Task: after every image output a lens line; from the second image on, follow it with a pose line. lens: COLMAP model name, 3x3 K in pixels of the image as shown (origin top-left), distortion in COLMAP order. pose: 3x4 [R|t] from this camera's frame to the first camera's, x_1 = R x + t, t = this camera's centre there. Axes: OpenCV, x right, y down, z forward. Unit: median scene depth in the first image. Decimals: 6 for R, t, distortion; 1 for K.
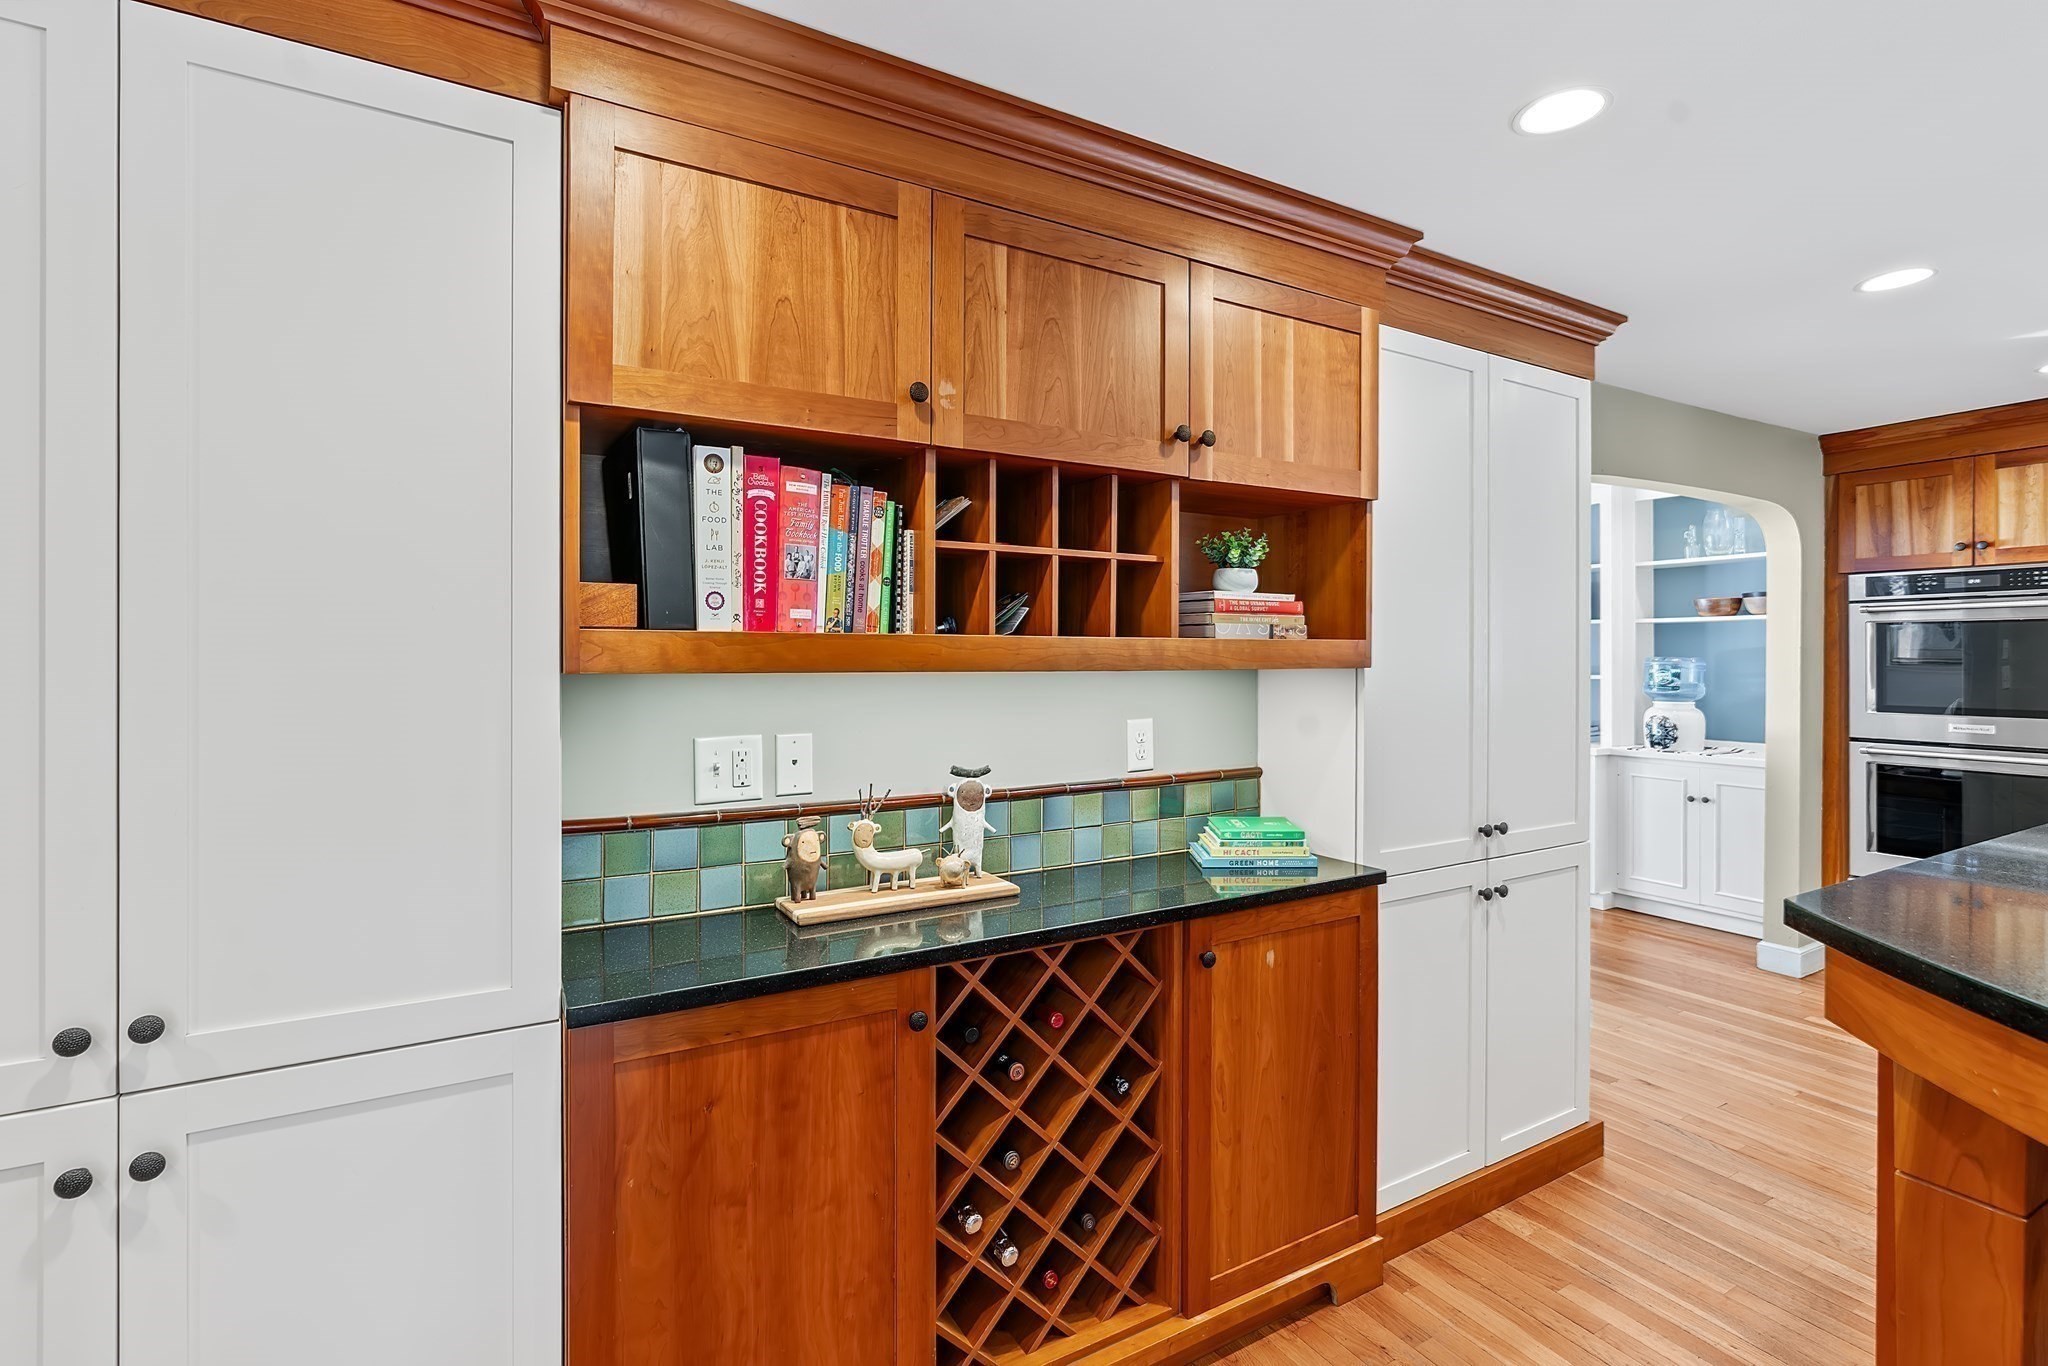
lens RADIAL K [[941.7, 0, 1022.6], [0, 941.7, 655.0], [0, 0, 1]] dist [-0.016285, 0.008597]
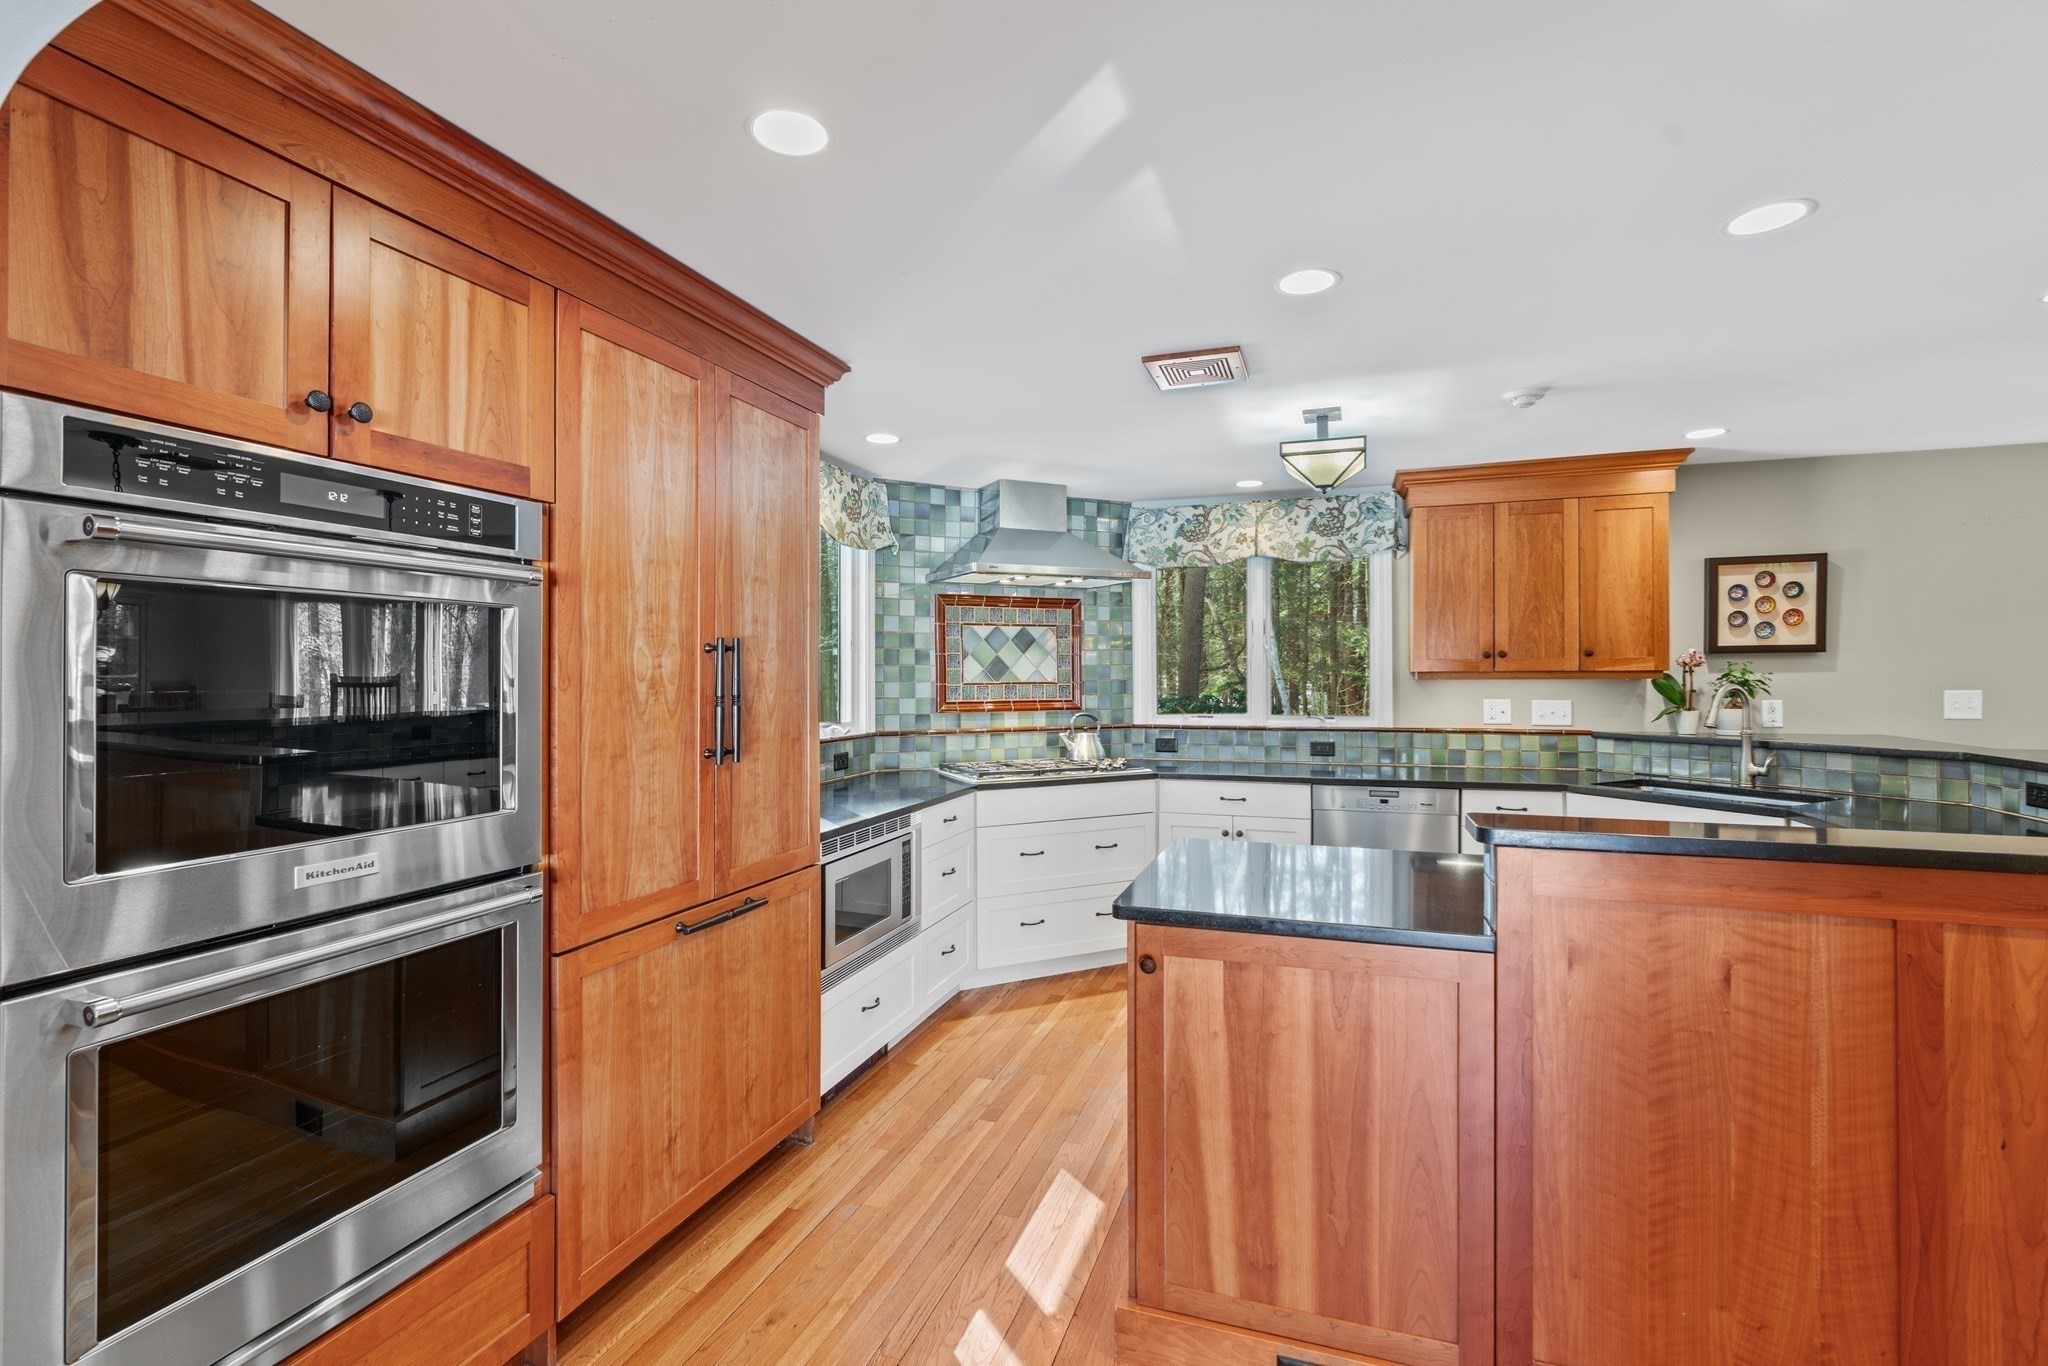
lens RADIAL K [[916.7, 0, 1018.5], [0, 916.7, 676.8], [0, 0, 1]] dist [-0.020093, 0.009762]
pose [[-0.647268, 0.001572, 0.762261, 0.515764], [0.004360, 0.999989, 0.001640, -0.002034], [-0.762250, 0.004385, -0.647268, 0.987913]]
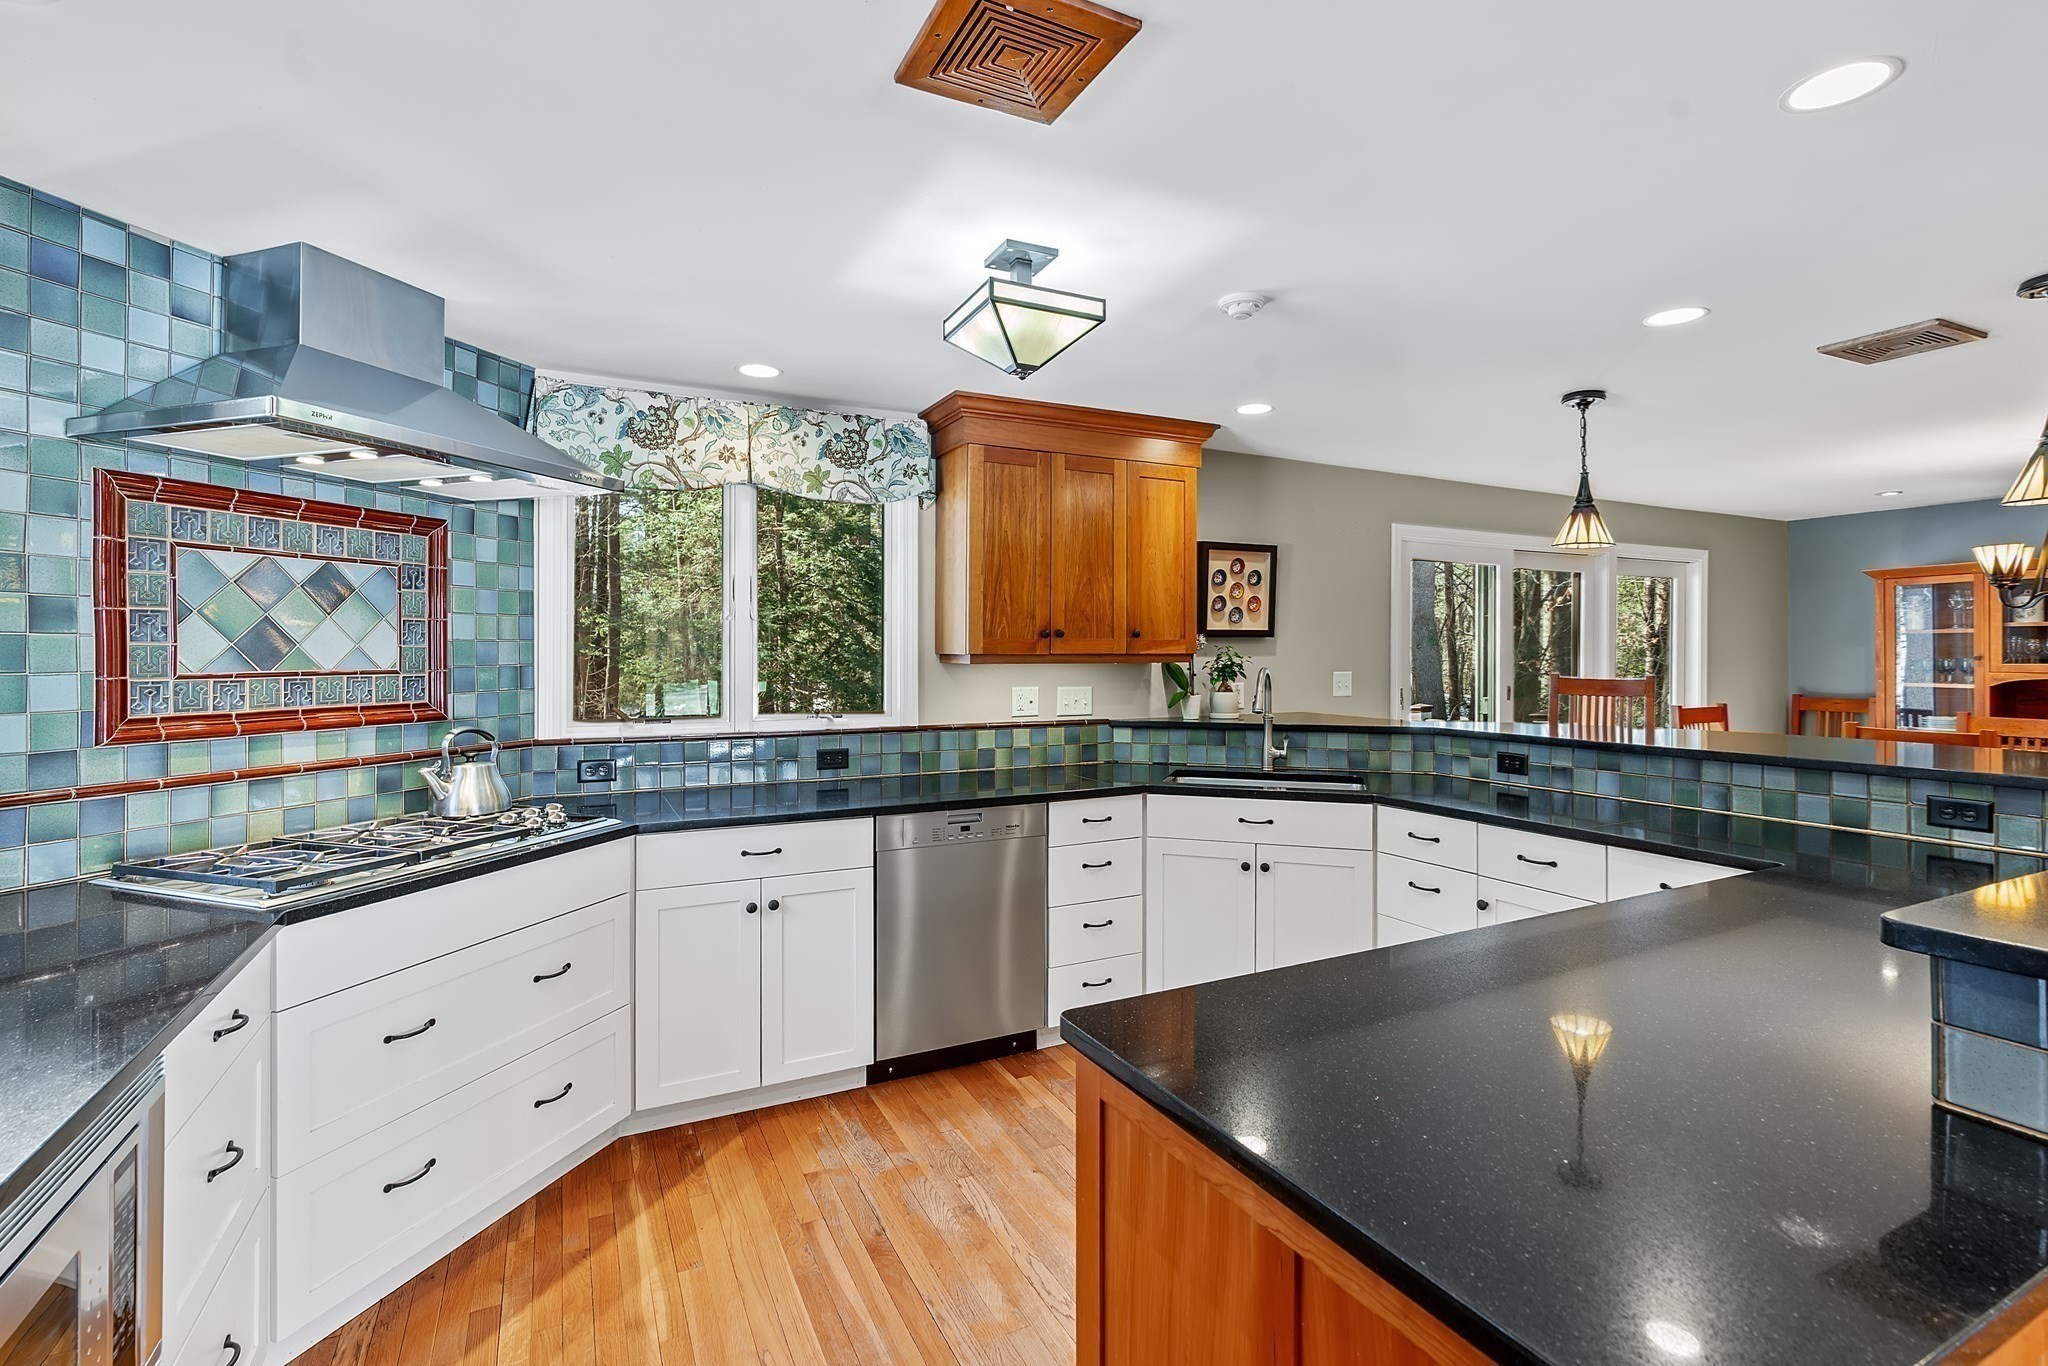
lens RADIAL K [[932.9, 0, 1024.0], [0, 932.9, 653.8], [0, 0, 1]] dist [-0.015961, 0.006769]
pose [[-0.998217, 0.001057, 0.059676, 0.950103], [0.001015, 0.999999, -0.000739, -0.003856], [-0.059677, -0.000677, -0.998218, 0.779391]]
